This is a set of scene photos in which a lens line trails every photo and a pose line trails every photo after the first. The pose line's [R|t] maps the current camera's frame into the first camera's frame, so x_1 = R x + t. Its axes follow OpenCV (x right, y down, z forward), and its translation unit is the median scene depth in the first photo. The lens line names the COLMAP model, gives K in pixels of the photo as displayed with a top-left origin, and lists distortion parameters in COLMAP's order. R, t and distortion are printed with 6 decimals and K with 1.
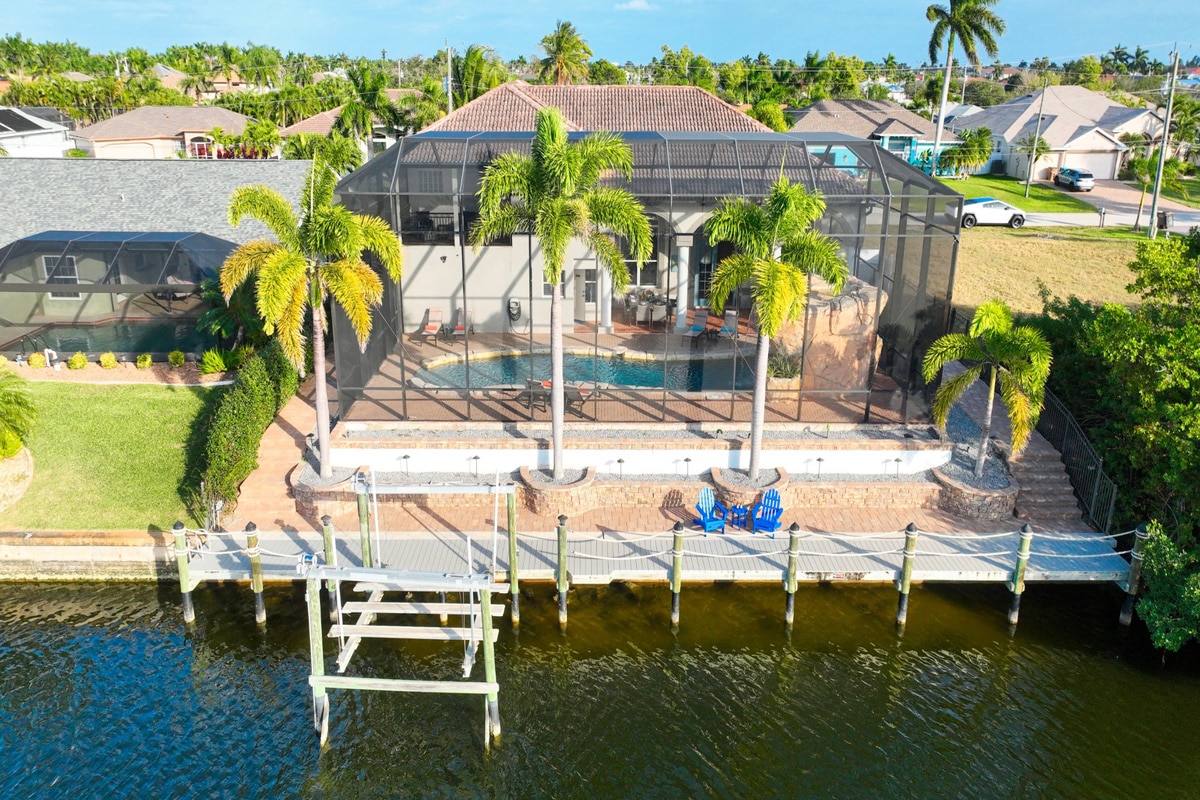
lens RADIAL K [[1000.1, 0, 597.3], [0, 1000.1, 407.5], [0, 0, 1]] dist [-0.000510, 0.040514]
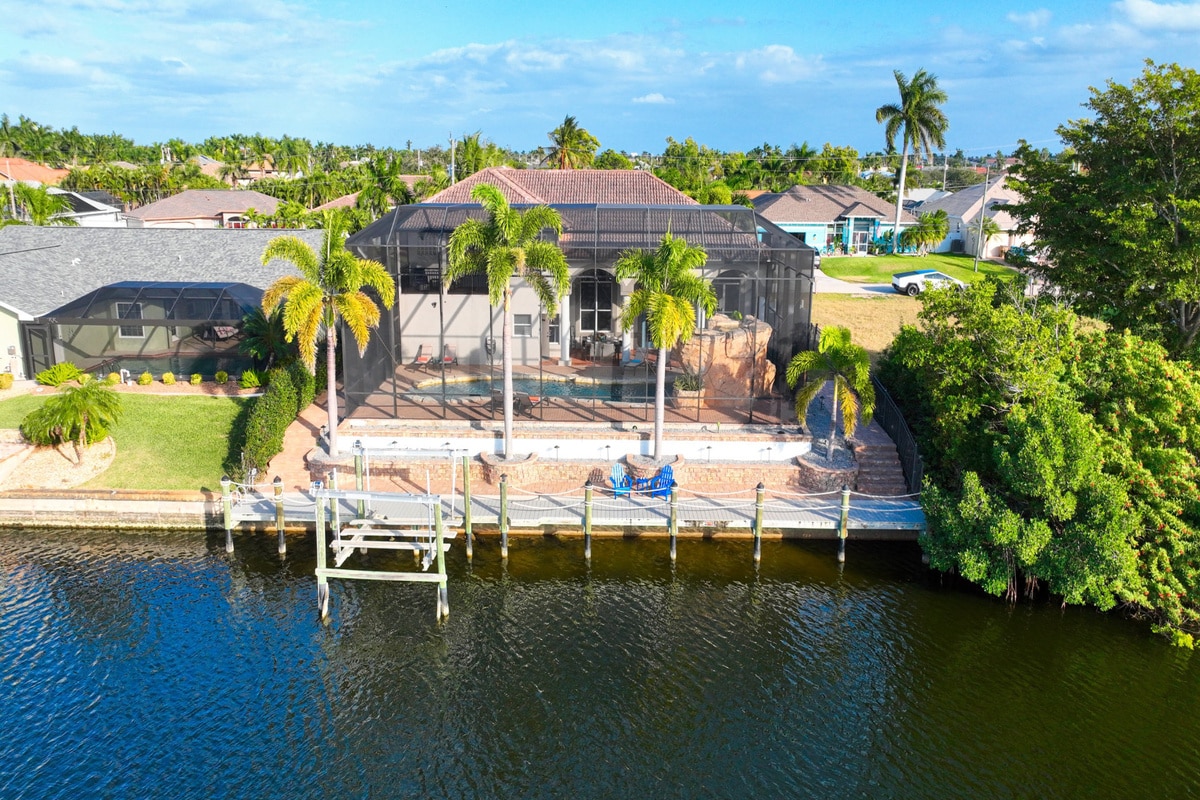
lens RADIAL K [[1000.1, 0, 592.1], [0, 1000.1, 408.0], [0, 0, 1]] dist [-0.000510, 0.040514]
pose [[0.999703, 0.007015, -0.023334, 0.098577], [-0.008900, 0.996617, -0.081697, 0.107332], [0.022682, 0.081880, 0.996384, -0.308394]]
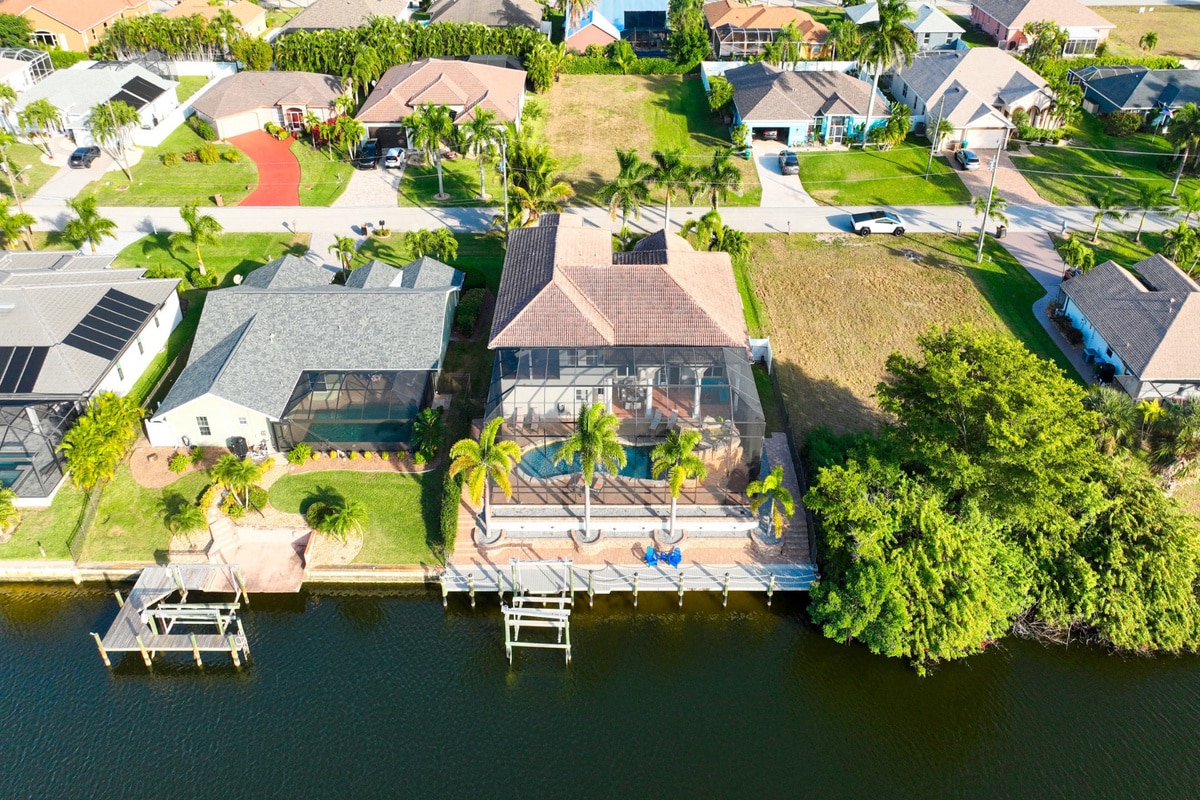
lens RADIAL K [[1000.1, 0, 601.3], [0, 1000.1, 403.7], [0, 0, 1]] dist [-0.000510, 0.040514]
pose [[0.999994, 0.002273, -0.002594, -0.002273], [-0.001547, 0.967843, 0.251550, -0.796587], [0.003082, -0.251545, 0.967841, -1.150702]]
